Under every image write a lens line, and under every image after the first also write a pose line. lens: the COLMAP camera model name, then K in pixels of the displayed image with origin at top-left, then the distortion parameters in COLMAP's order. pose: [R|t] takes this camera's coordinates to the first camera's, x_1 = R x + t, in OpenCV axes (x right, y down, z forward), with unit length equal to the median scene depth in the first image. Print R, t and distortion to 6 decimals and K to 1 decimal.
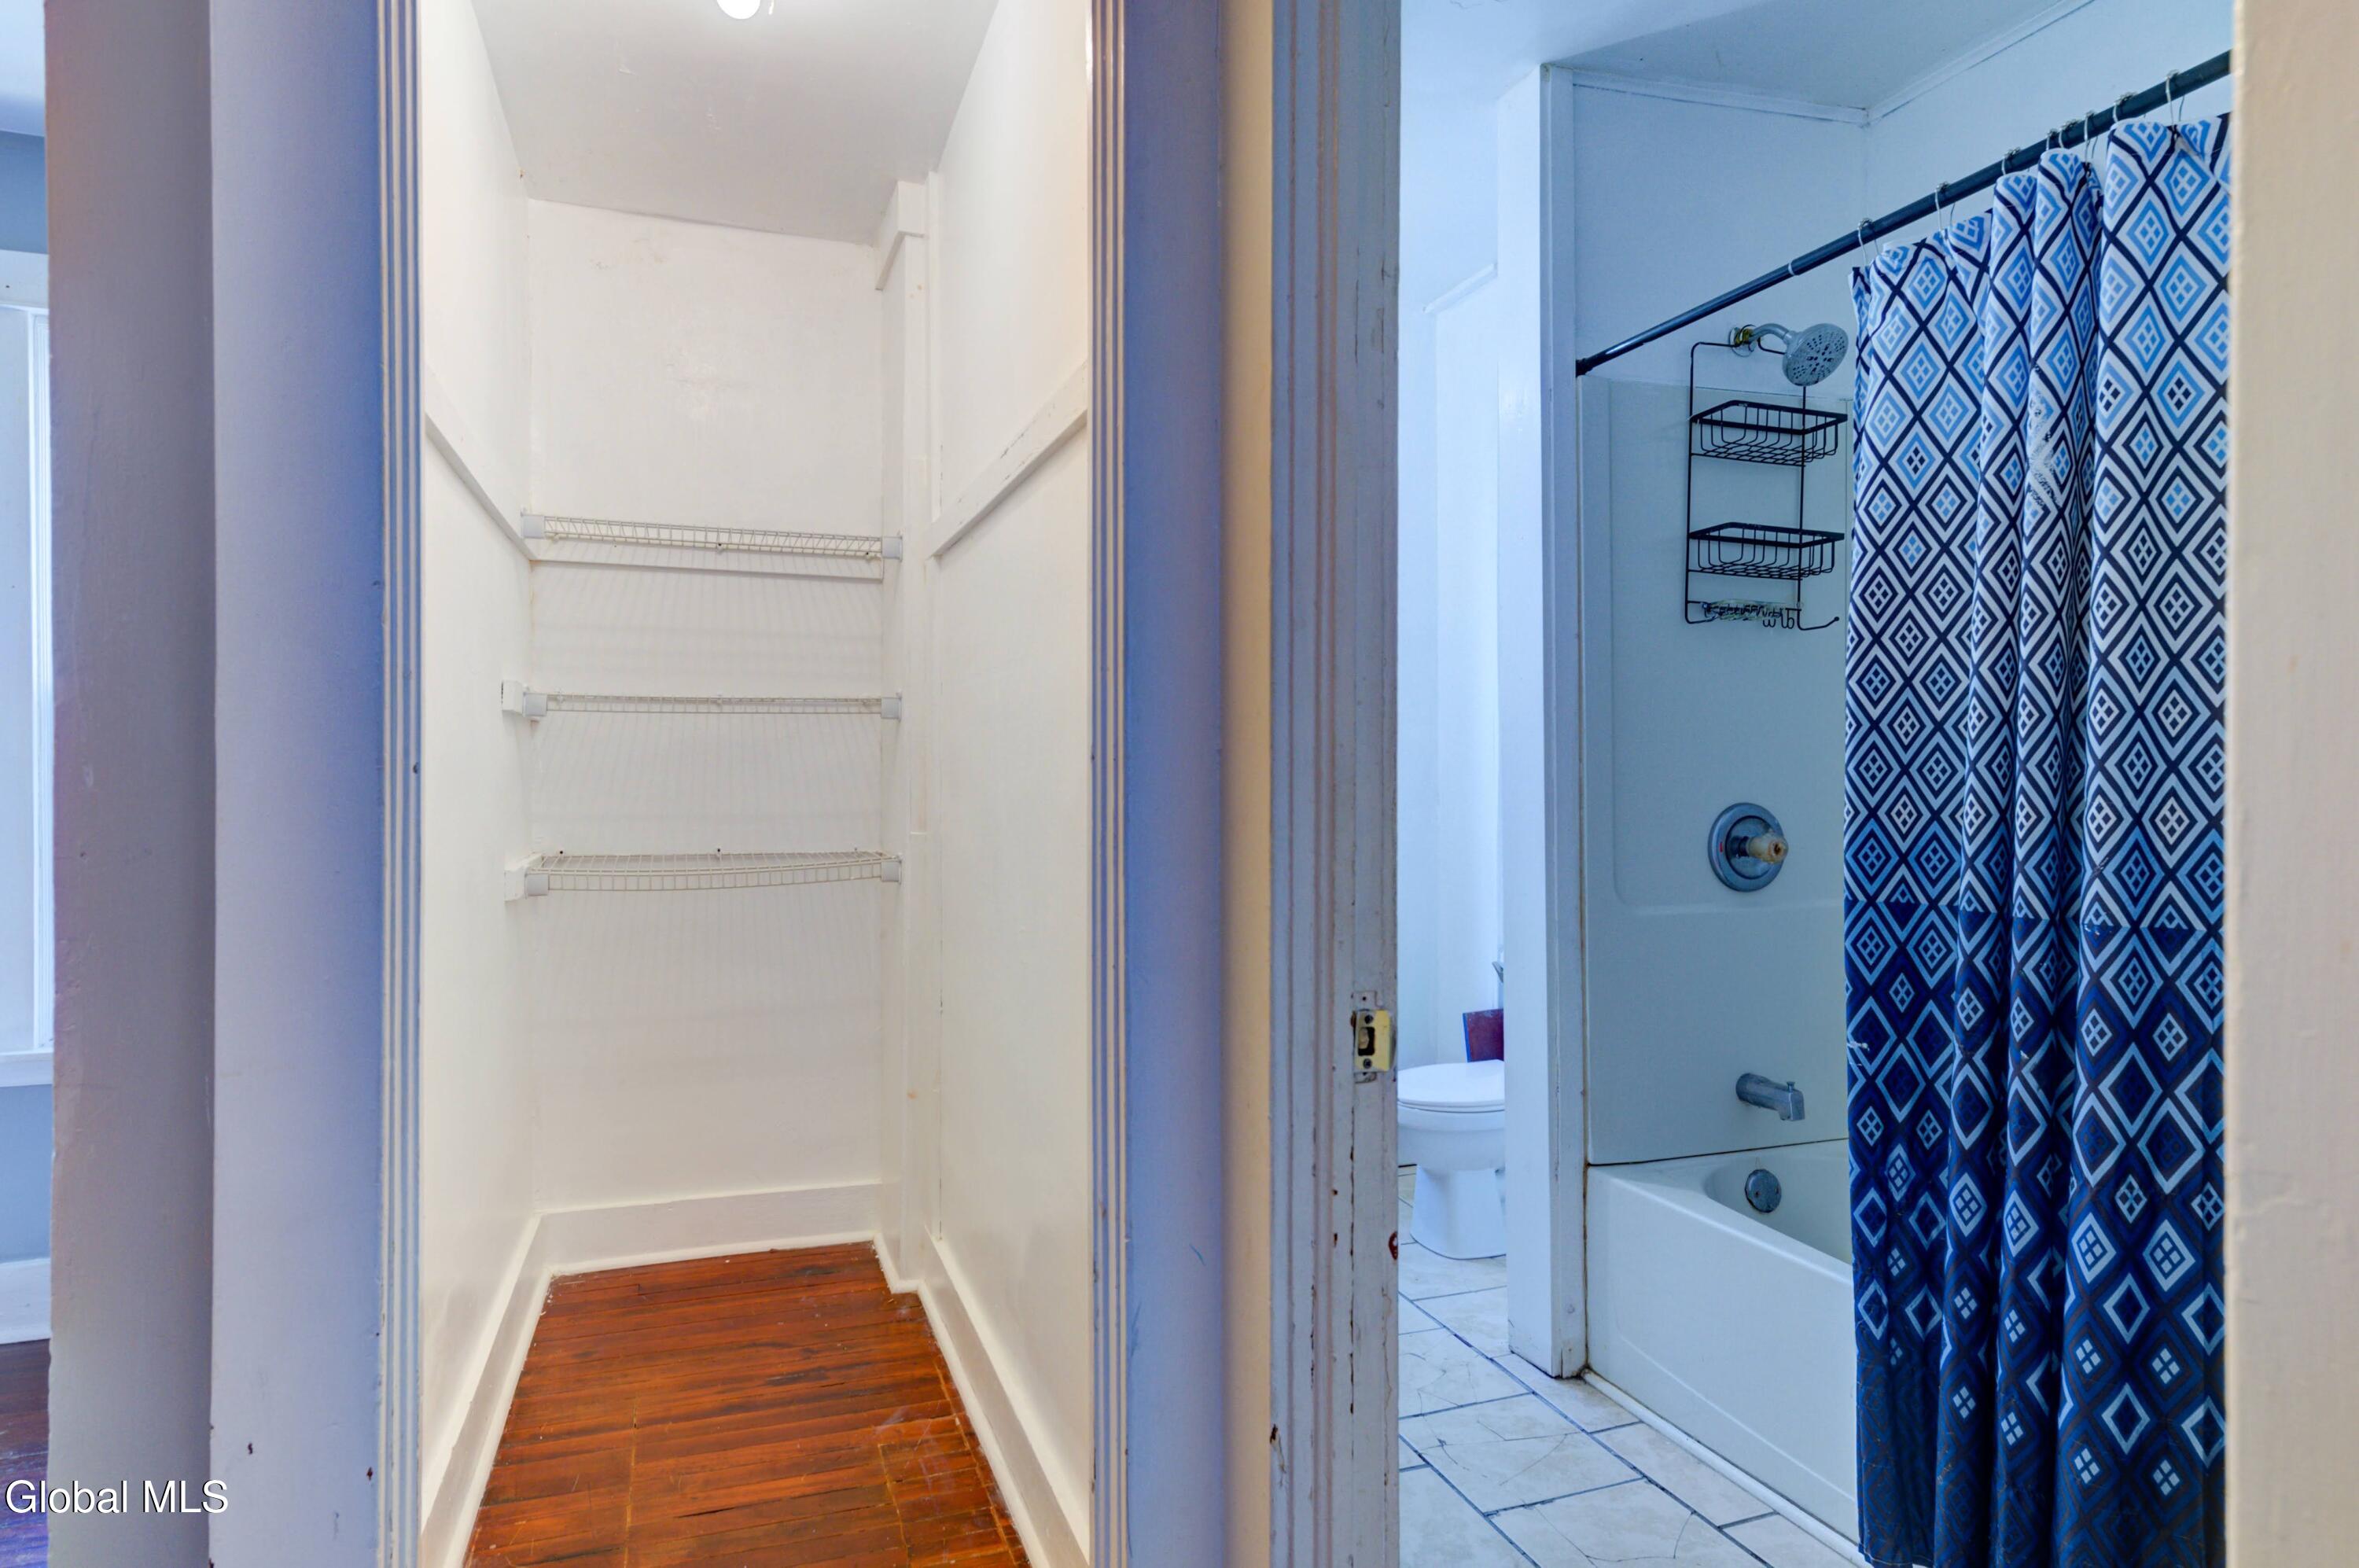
lens RADIAL K [[1248.1, 0, 1168.4], [0, 1248.1, 774.5], [0, 0, 1]] dist [0.020067, 0.001299]
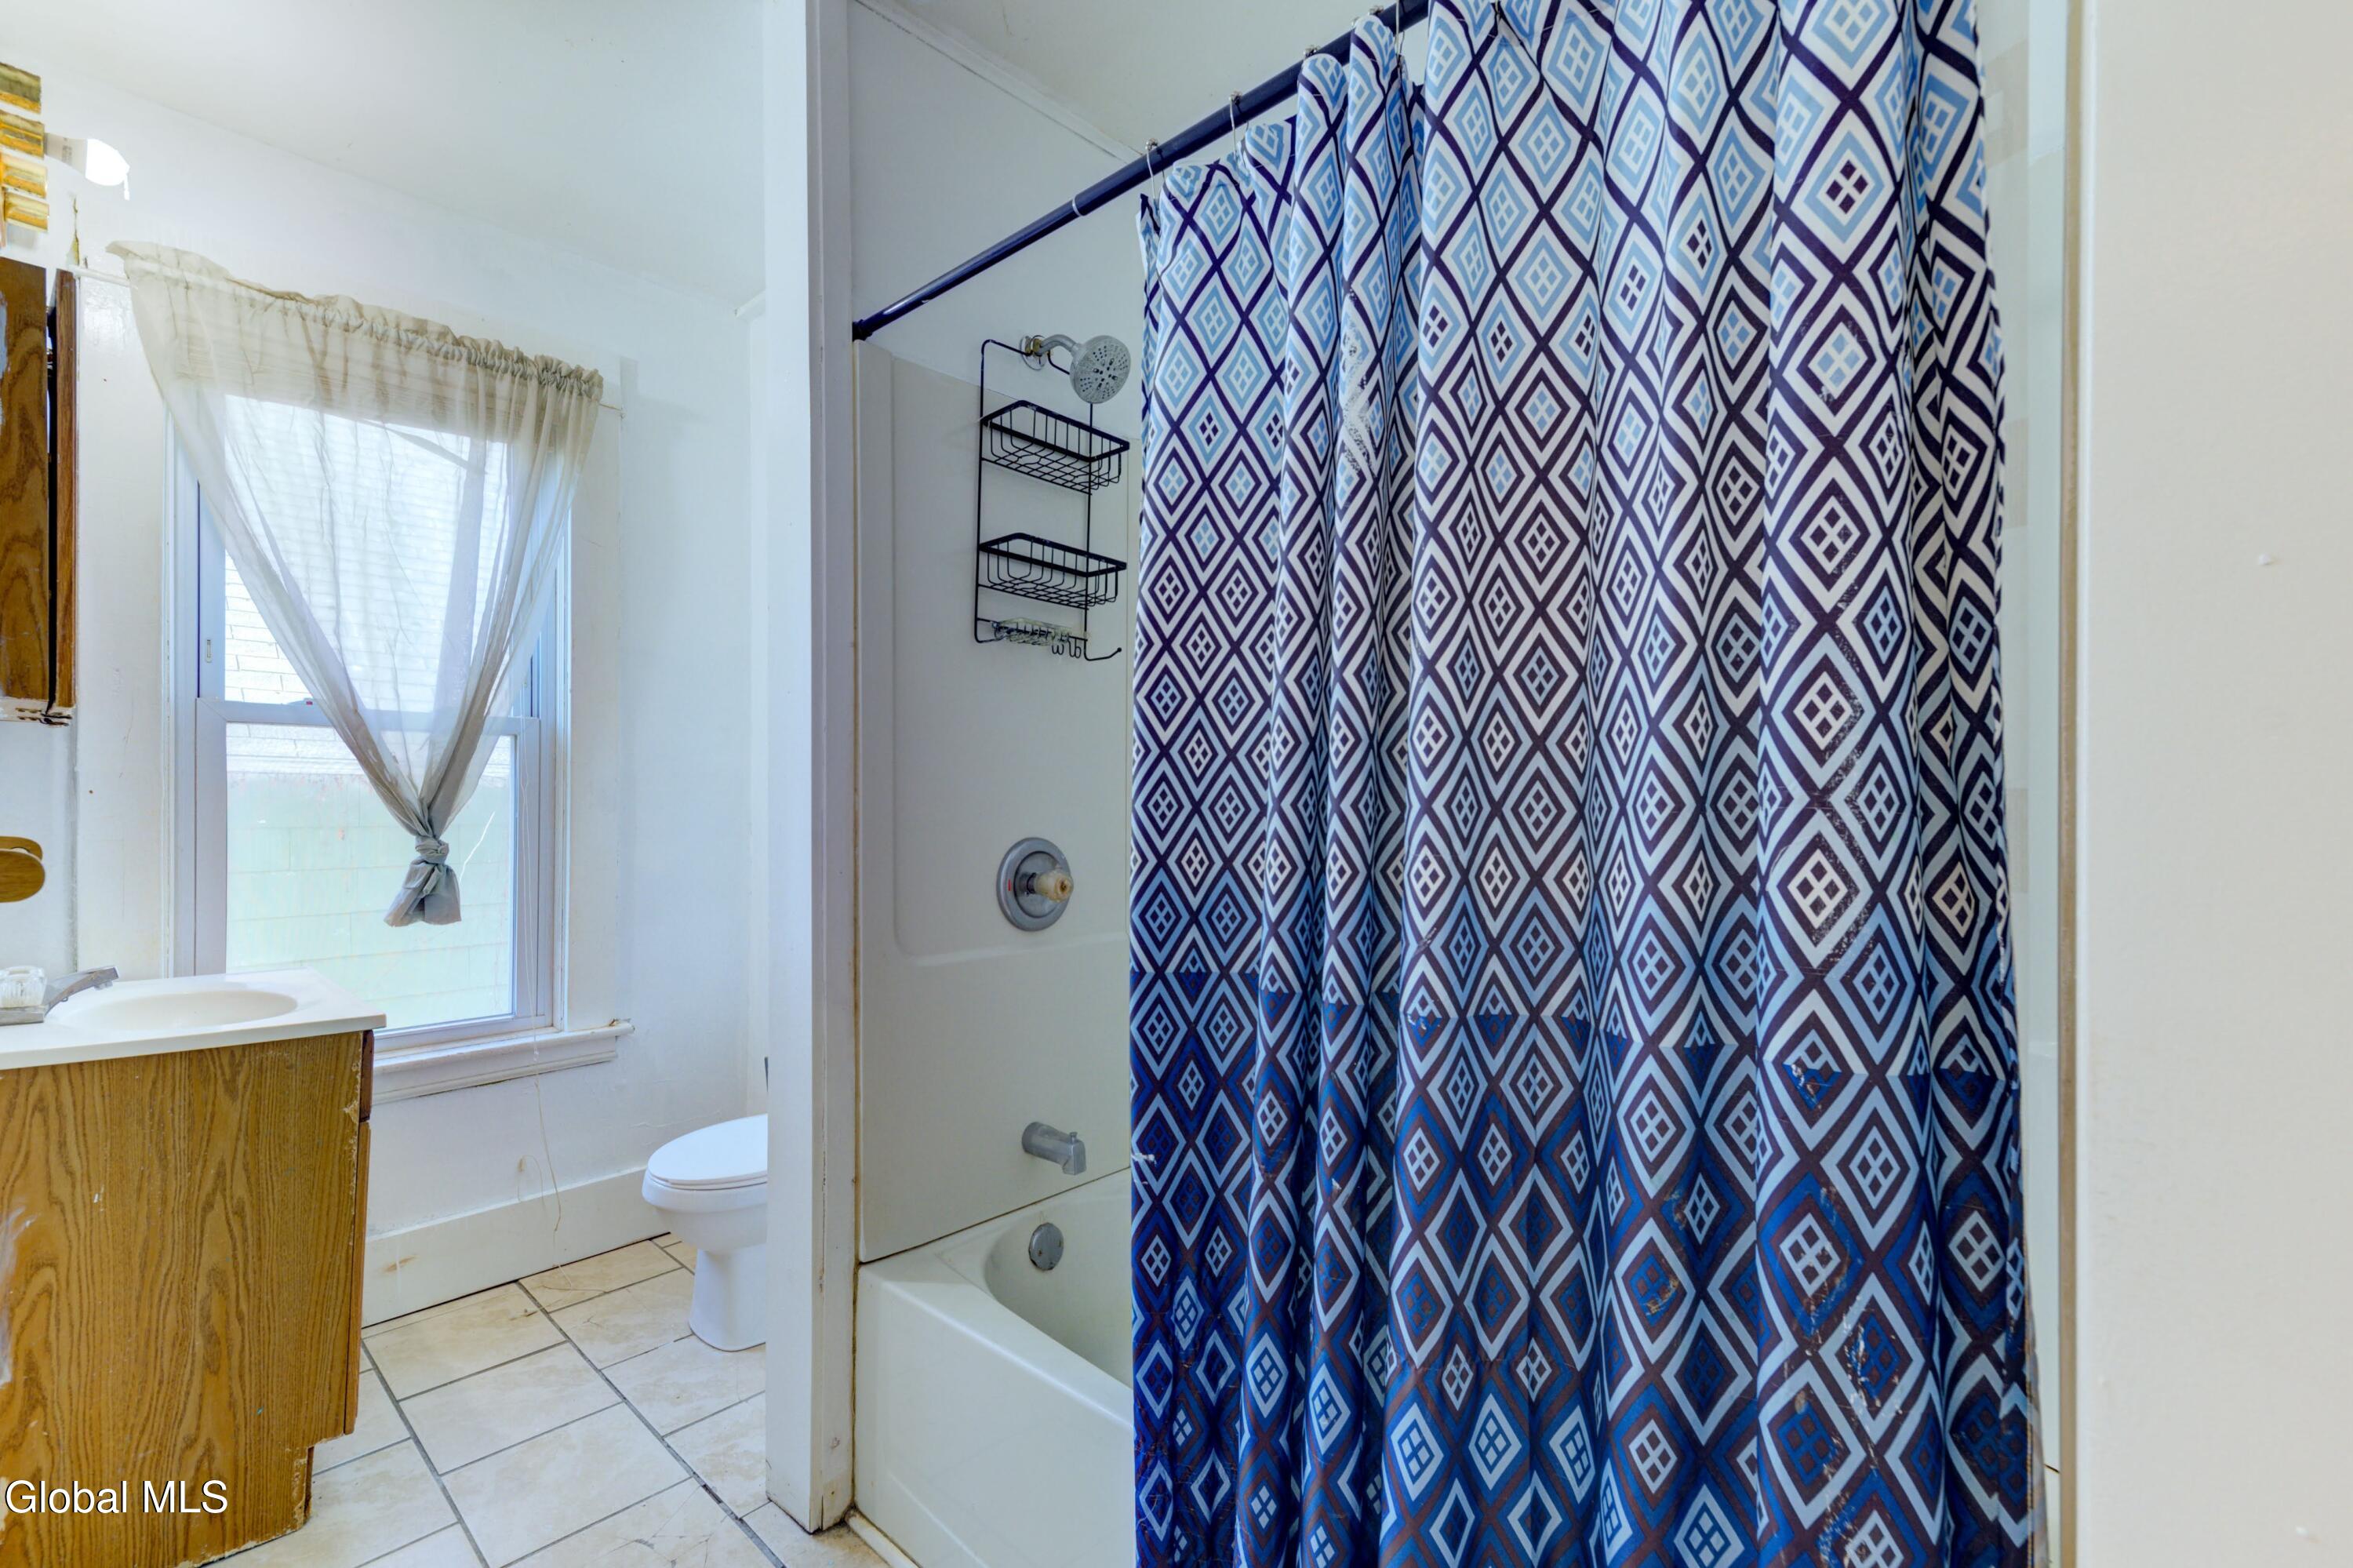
lens RADIAL K [[1032.9, 0, 1178.9], [0, 1032.9, 795.2], [0, 0, 1]] dist [0.008937, -0.002129]
pose [[0.851328, 0.008921, 0.524559, 0.230552], [-0.006314, 0.999957, -0.006758, -0.007231], [-0.524597, 0.002441, 0.851347, 0.445787]]
